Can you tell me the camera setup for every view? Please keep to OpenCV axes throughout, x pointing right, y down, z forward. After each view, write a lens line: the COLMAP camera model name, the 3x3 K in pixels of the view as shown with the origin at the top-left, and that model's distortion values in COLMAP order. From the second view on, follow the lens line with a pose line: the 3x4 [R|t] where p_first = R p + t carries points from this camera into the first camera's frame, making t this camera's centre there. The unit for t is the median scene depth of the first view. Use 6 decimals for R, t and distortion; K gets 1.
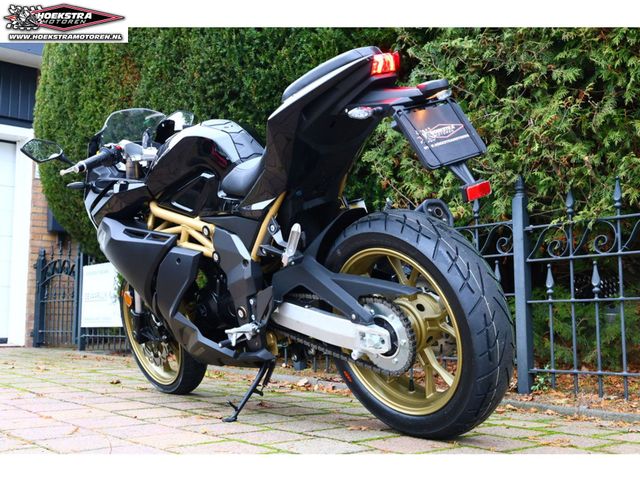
lens RADIAL K [[779.6, 0, 318.8], [0, 779.6, 240.1], [0, 0, 1]] dist [0.007705, 0.000000]
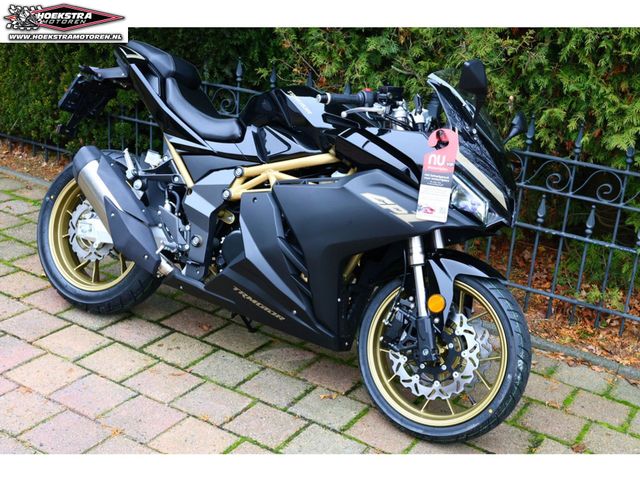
lens RADIAL K [[865.5, 0, 319.3], [0, 865.5, 240.6], [0, 0, 1]] dist [0.002679, 0.000000]
pose [[0.947036, -0.035656, 0.319142, -0.299480], [-0.110769, 0.896550, 0.428868, -0.428231], [-0.301419, -0.441505, 0.845115, 0.005245]]
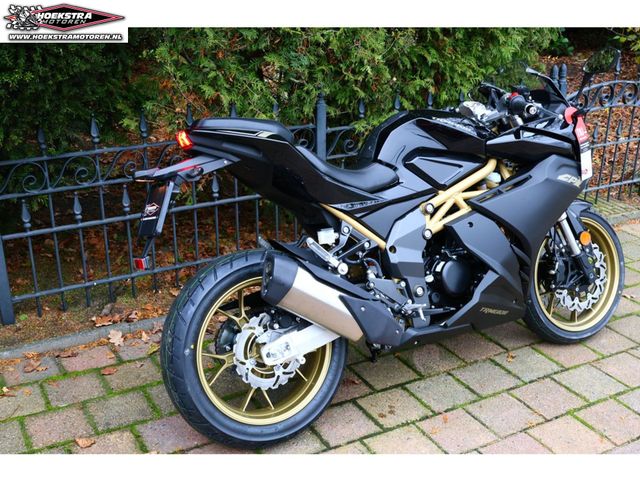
lens RADIAL K [[759.6, 0, 316.5], [0, 759.6, 240.5], [0, 0, 1]] dist [0.032250, 0.000000]
pose [[0.190080, -0.369987, 0.909384, -0.940024], [-0.113172, 0.911839, 0.394641, -0.355927], [-0.975224, -0.177930, 0.131450, 0.969934]]
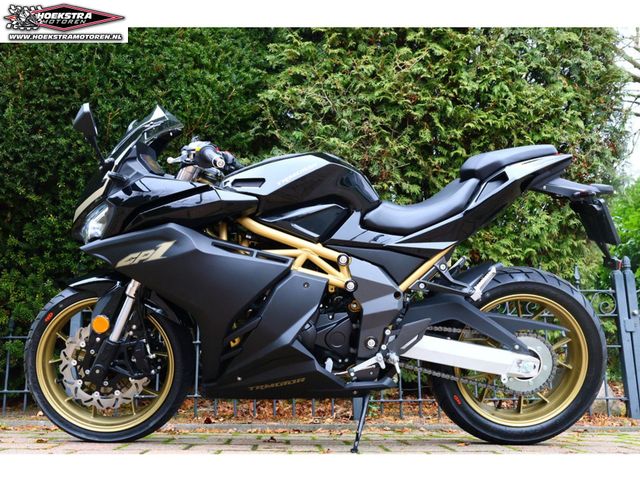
lens RADIAL K [[624.8, 0, 318.7], [0, 624.8, 239.7], [0, 0, 1]] dist [0.005858, 0.000000]
pose [[0.603433, 0.175737, 0.777808, -0.710885], [-0.078949, 0.983787, -0.161026, 0.085554], [-0.793496, 0.035761, 0.607524, 0.475705]]
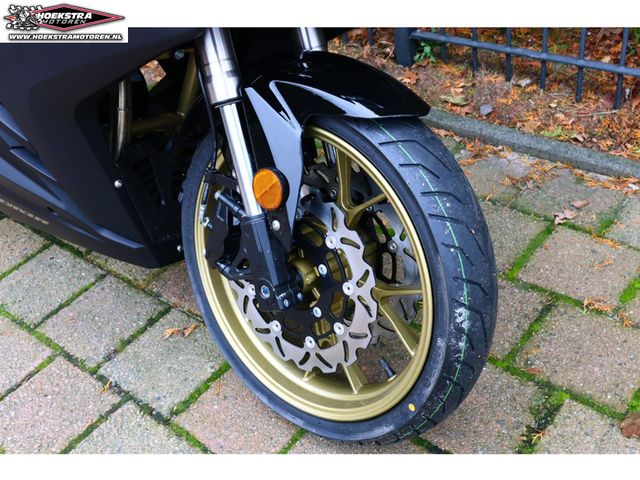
lens RADIAL K [[734.5, 0, 321.9], [0, 734.5, 242.8], [0, 0, 1]] dist [0.011932, 0.000000]
pose [[0.973201, -0.220165, 0.066392, 0.119032], [0.113542, 0.711126, 0.693836, -0.198159], [-0.199971, -0.667703, 0.717066, 0.461574]]
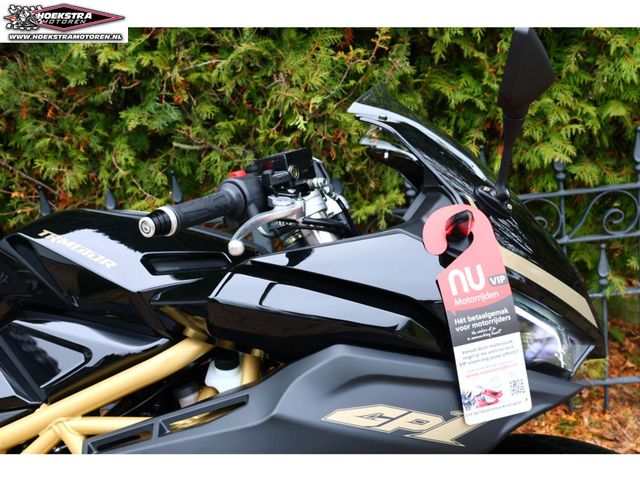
lens RADIAL K [[721.4, 0, 318.8], [0, 721.4, 240.5], [0, 0, 1]] dist [0.000999, 0.000000]
pose [[0.714779, -0.284174, 0.639012, -0.136705], [0.060730, 0.935492, 0.348090, -0.259016], [-0.696709, -0.210000, 0.685928, 0.609924]]
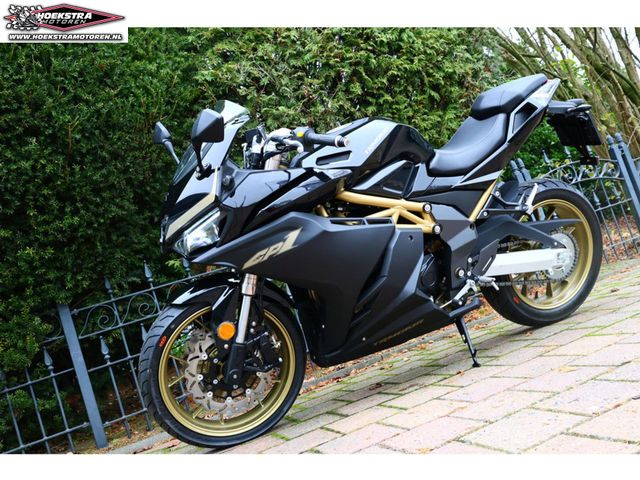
lens RADIAL K [[589.1, 0, 319.2], [0, 589.1, 239.8], [0, 0, 1]] dist [0.010519, 0.000000]
pose [[0.323305, -0.010020, 0.946242, -0.889606], [0.212007, 0.975292, -0.062109, 0.047437], [-0.922240, 0.220690, 0.317441, 0.788849]]
